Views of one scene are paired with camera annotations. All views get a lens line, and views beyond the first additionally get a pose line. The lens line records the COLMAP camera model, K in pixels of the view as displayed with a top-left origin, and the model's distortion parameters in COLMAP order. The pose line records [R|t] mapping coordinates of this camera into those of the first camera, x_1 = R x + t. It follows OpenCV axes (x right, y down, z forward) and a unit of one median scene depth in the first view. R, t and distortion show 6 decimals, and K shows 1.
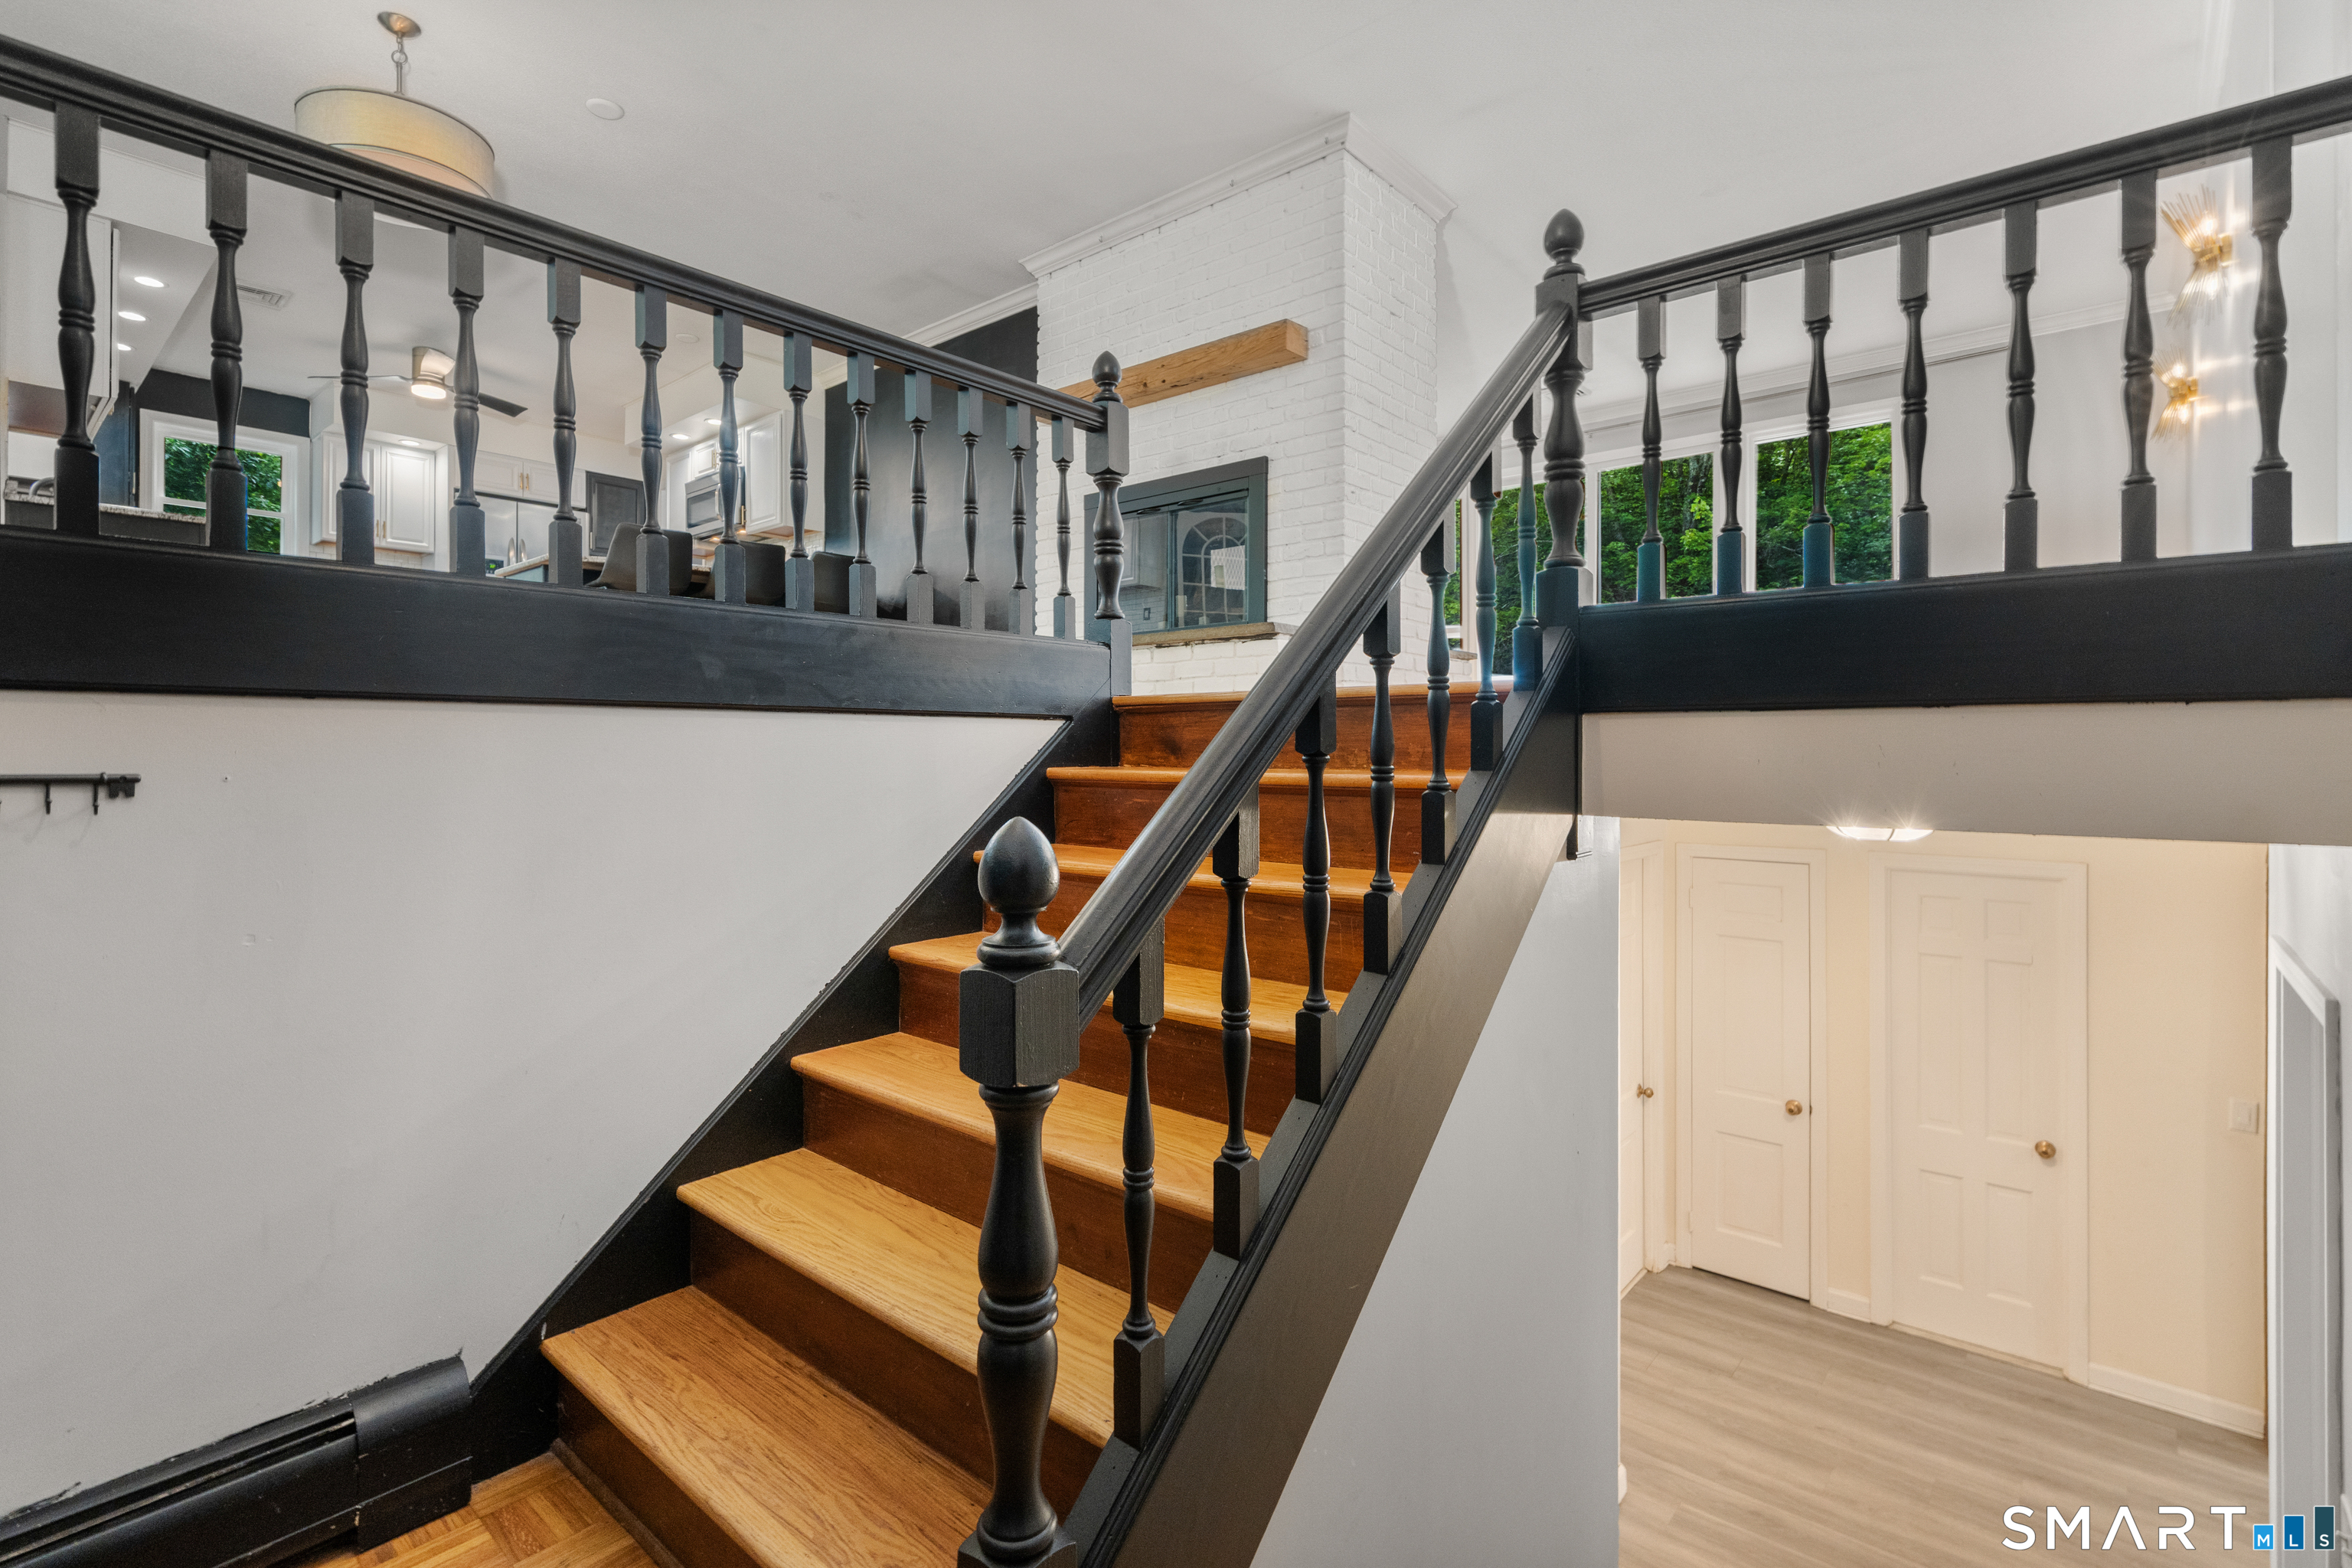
lens RADIAL K [[1083.8, 0, 1174.7], [0, 1083.8, 734.5], [0, 0, 1]] dist [-0.006994, 0.003960]
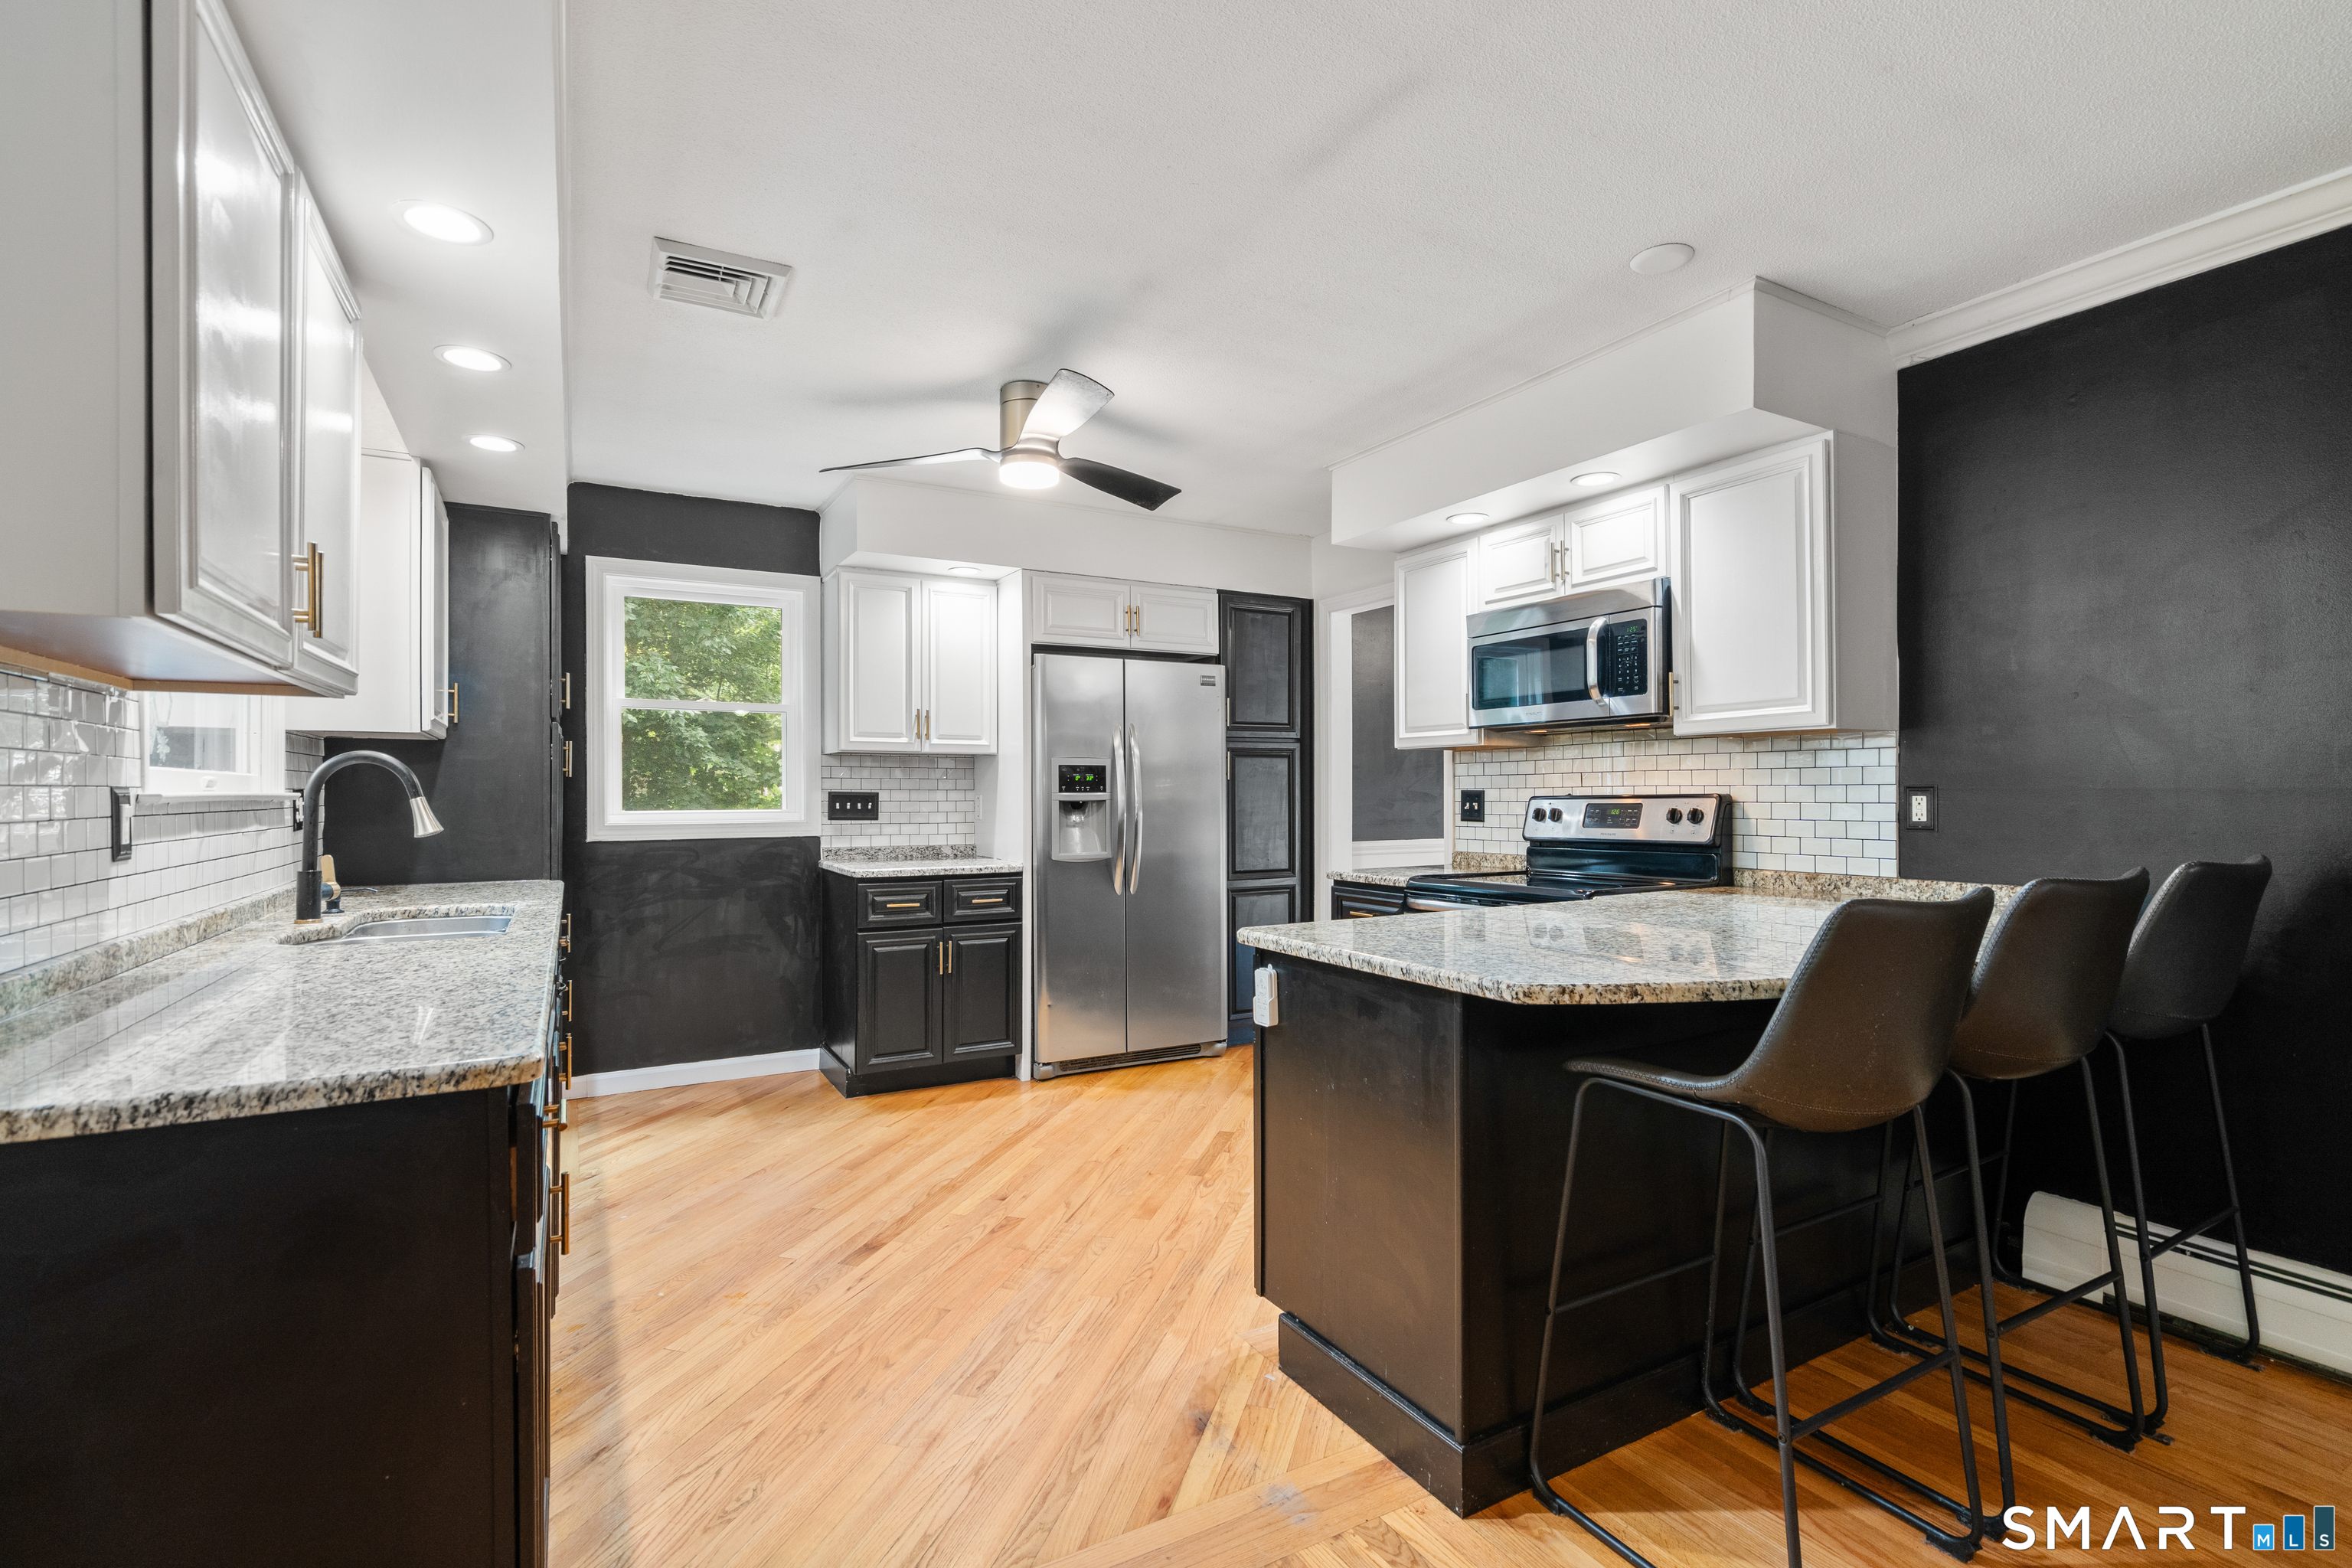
lens RADIAL K [[1083.8, 0, 1169.8], [0, 1083.8, 790.3], [0, 0, 1]] dist [-0.006994, 0.003960]
pose [[0.936989, -0.000778, -0.349357, -0.454329], [0.006324, 0.999871, 0.014734, -0.180746], [0.349301, -0.016015, 0.936874, 0.559004]]
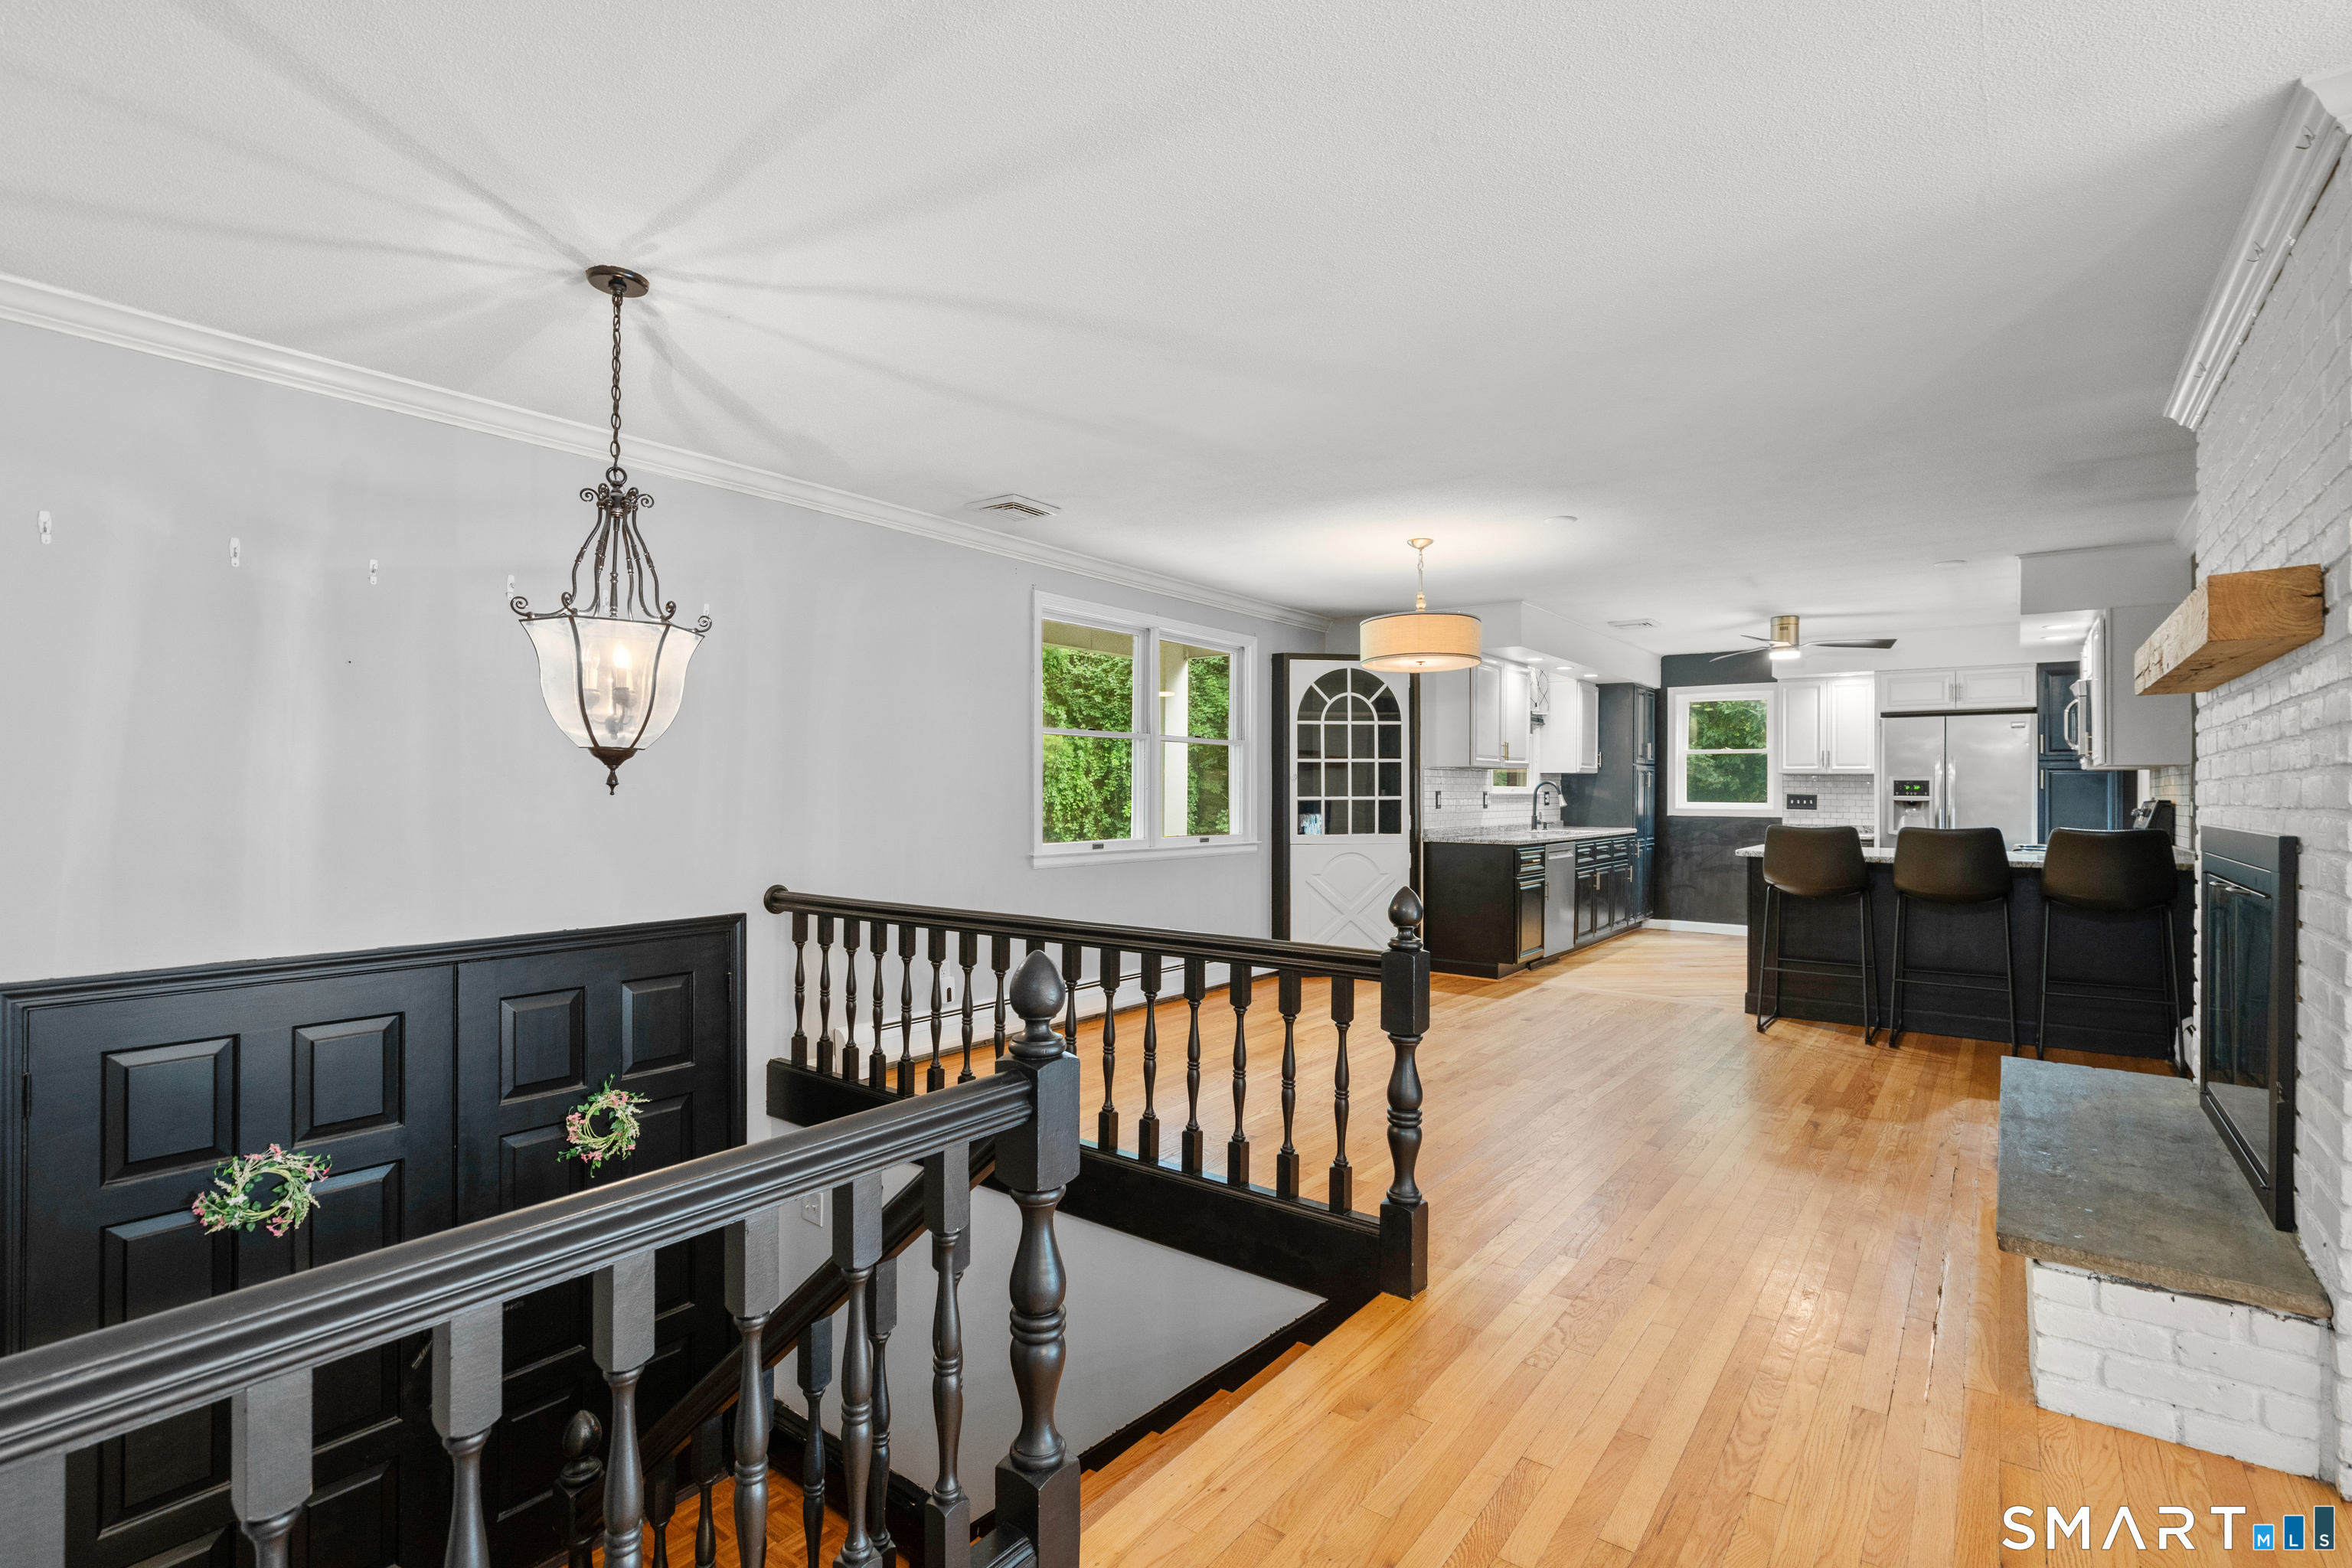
lens RADIAL K [[1083.8, 0, 1187.9], [0, 1083.8, 786.5], [0, 0, 1]] dist [-0.006994, 0.003960]
pose [[0.060290, -0.000048, -0.998181, 0.340388], [0.010098, 0.999949, 0.000561, -0.188336], [0.998130, -0.010113, 0.060288, 0.333914]]
